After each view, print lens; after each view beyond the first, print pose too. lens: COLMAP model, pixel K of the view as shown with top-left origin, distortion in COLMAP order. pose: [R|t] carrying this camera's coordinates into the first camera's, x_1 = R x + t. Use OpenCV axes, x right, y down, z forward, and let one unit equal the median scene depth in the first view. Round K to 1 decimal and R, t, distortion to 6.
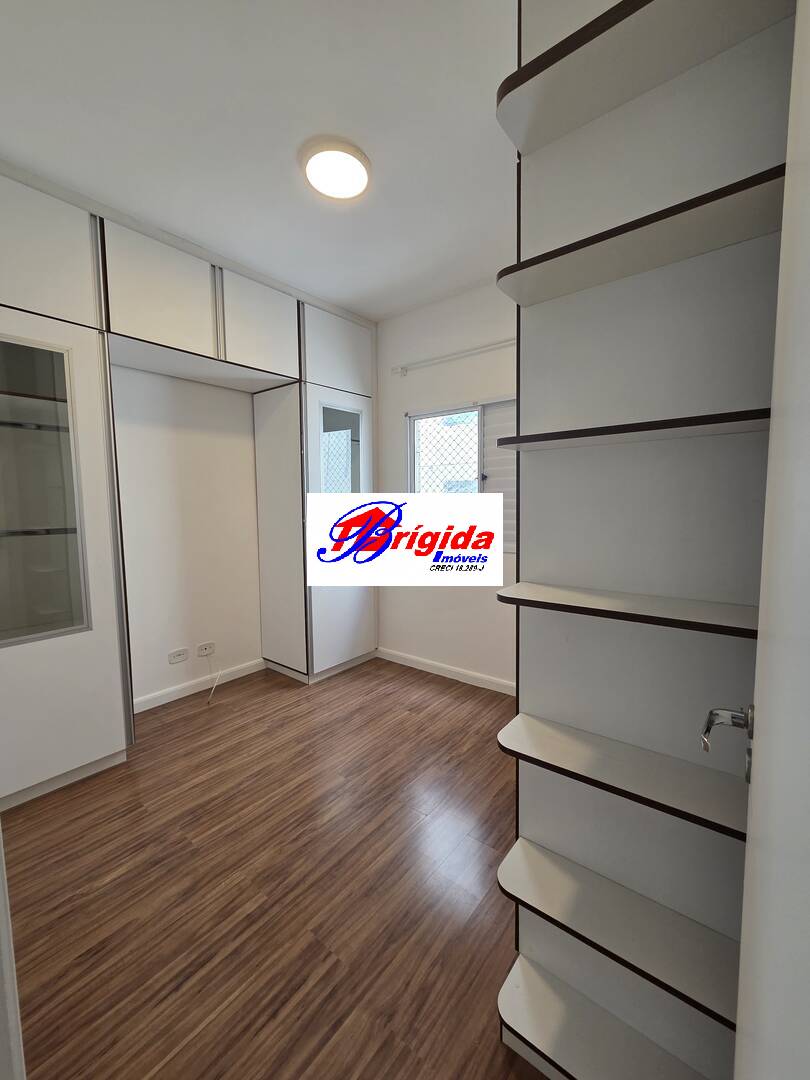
lens RADIAL K [[442.4, 0, 413.3], [0, 442.4, 538.7], [0, 0, 1]] dist [0.006118, -0.001448]
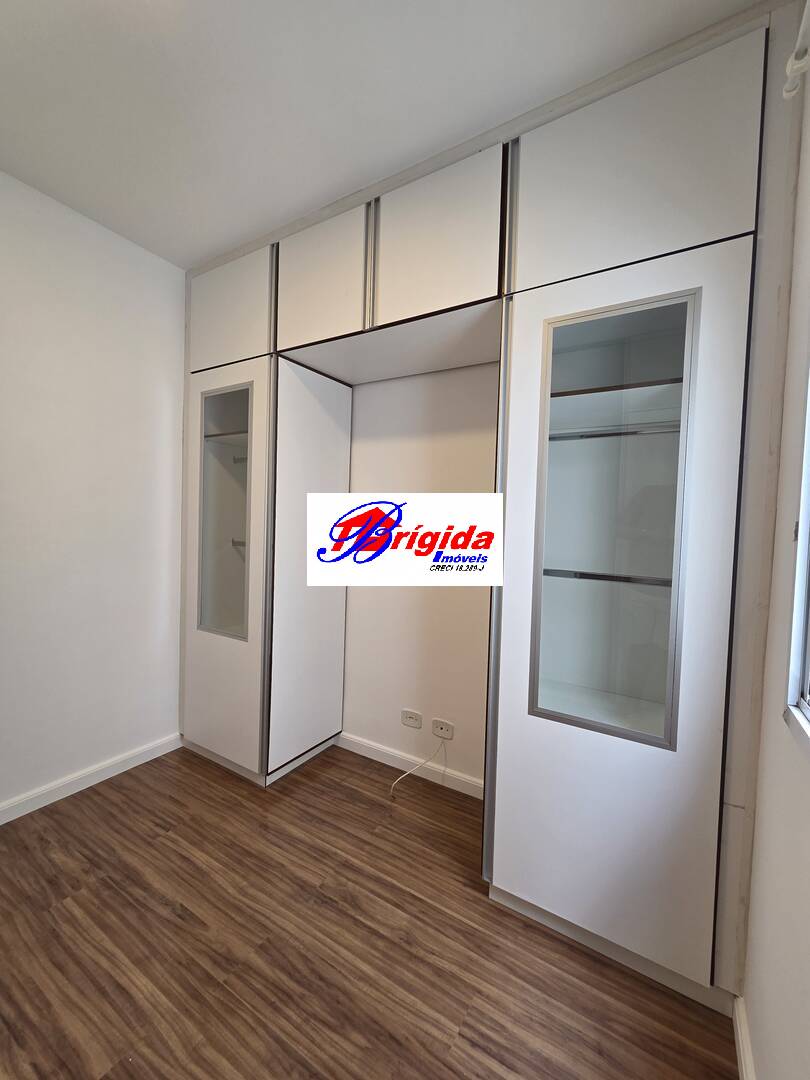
lens RADIAL K [[442.4, 0, 399.7], [0, 442.4, 535.9], [0, 0, 1]] dist [0.006118, -0.001448]
pose [[0.117176, 0.042917, -0.992183, 0.283677], [-0.125682, 0.991674, 0.028052, -0.094504], [0.985126, 0.121413, 0.121595, 0.963989]]
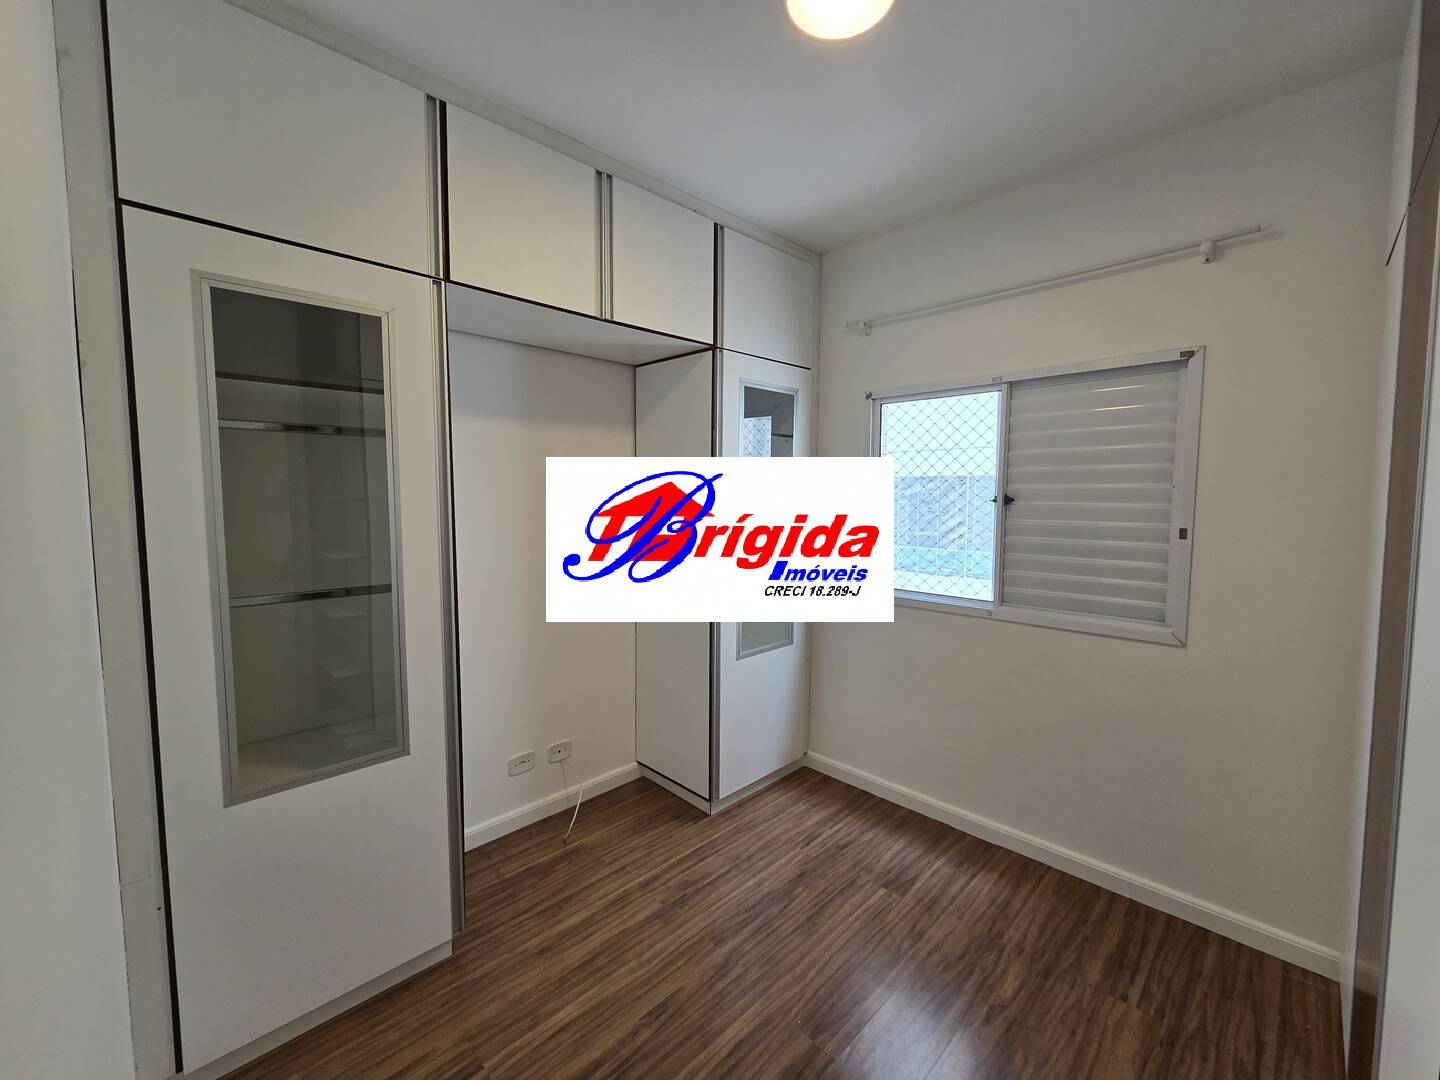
lens RADIAL K [[589.9, 0, 724.1], [0, 589.9, 535.7], [0, 0, 1]] dist [0.006118, -0.001448]
pose [[0.993207, 0.020460, -0.114546, -0.154897], [-0.022075, 0.999674, -0.012852, -0.081652], [0.114246, 0.015293, 0.993335, 0.173675]]
